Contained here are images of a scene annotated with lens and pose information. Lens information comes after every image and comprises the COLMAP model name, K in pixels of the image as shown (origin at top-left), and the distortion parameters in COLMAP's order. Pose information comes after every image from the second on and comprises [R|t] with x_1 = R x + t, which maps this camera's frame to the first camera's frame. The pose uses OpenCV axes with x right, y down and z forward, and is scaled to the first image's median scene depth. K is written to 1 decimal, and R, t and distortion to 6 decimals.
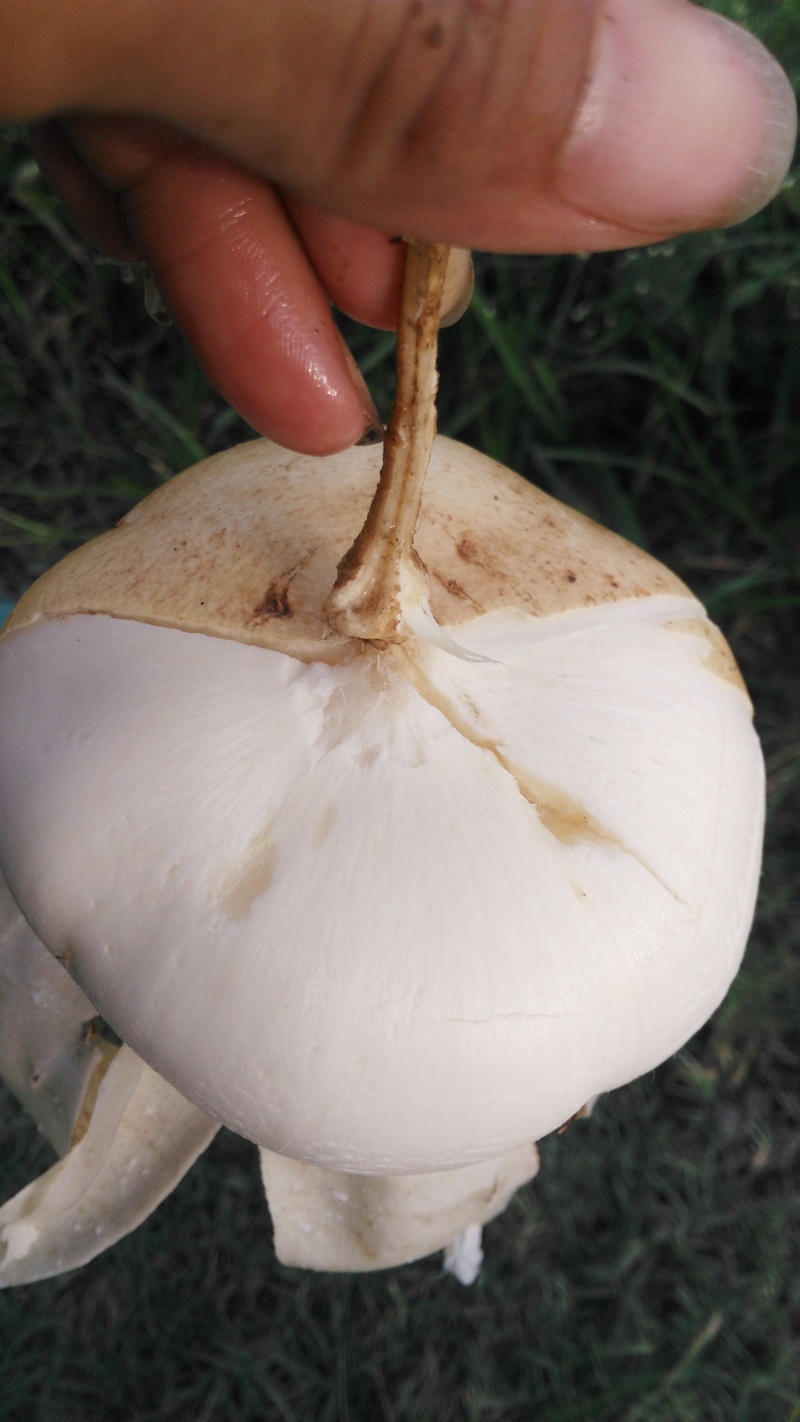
lens RADIAL K [[1270.2, 0, 400.0], [0, 1270.2, 711.0], [0, 0, 1]] dist [0.071095, -0.001964]
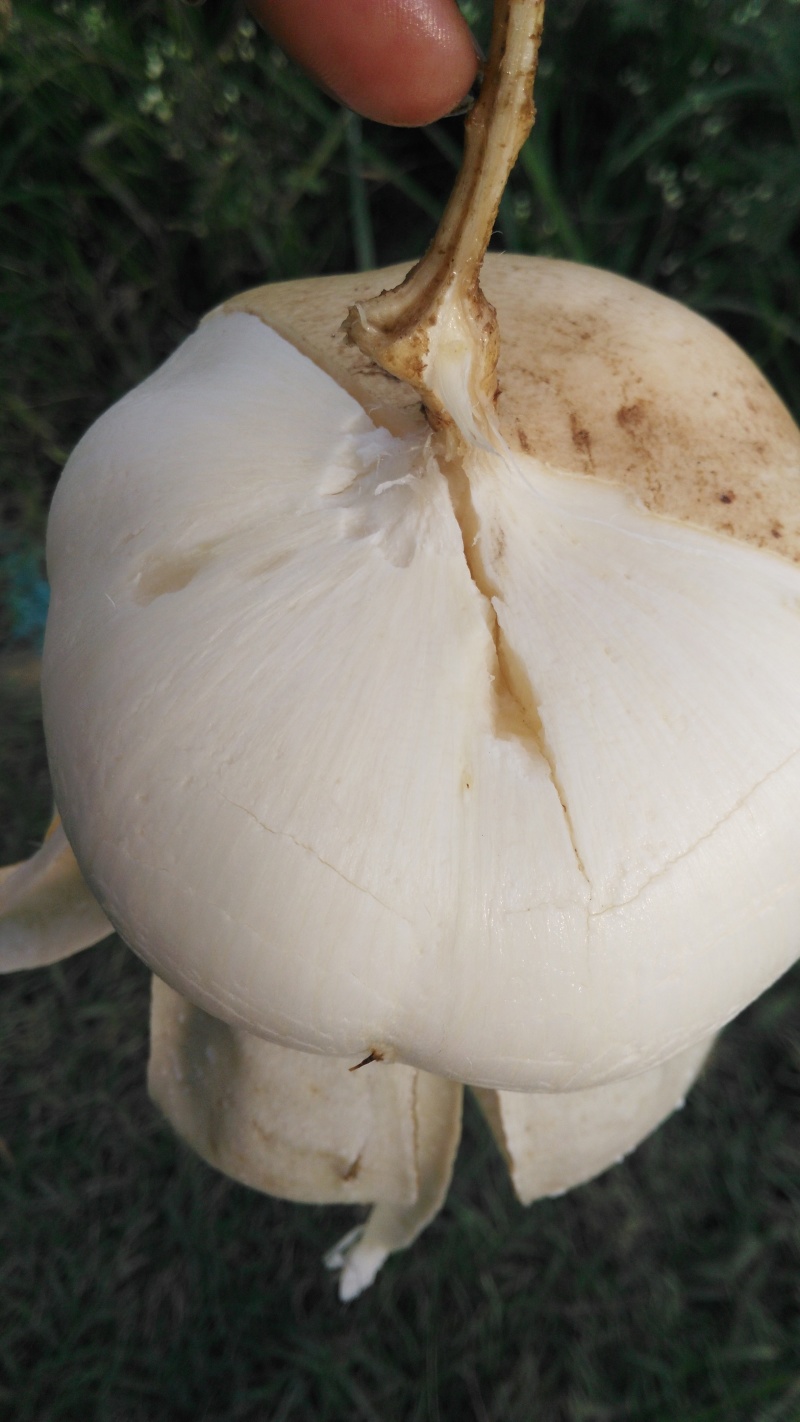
lens RADIAL K [[1270.2, 0, 400.0], [0, 1270.2, 711.0], [0, 0, 1]] dist [0.071095, -0.001964]
pose [[0.774473, 0.478245, -0.414093, 0.372105], [-0.513732, 0.857445, 0.029455, 0.090486], [0.369148, 0.189921, 0.909758, 0.225906]]
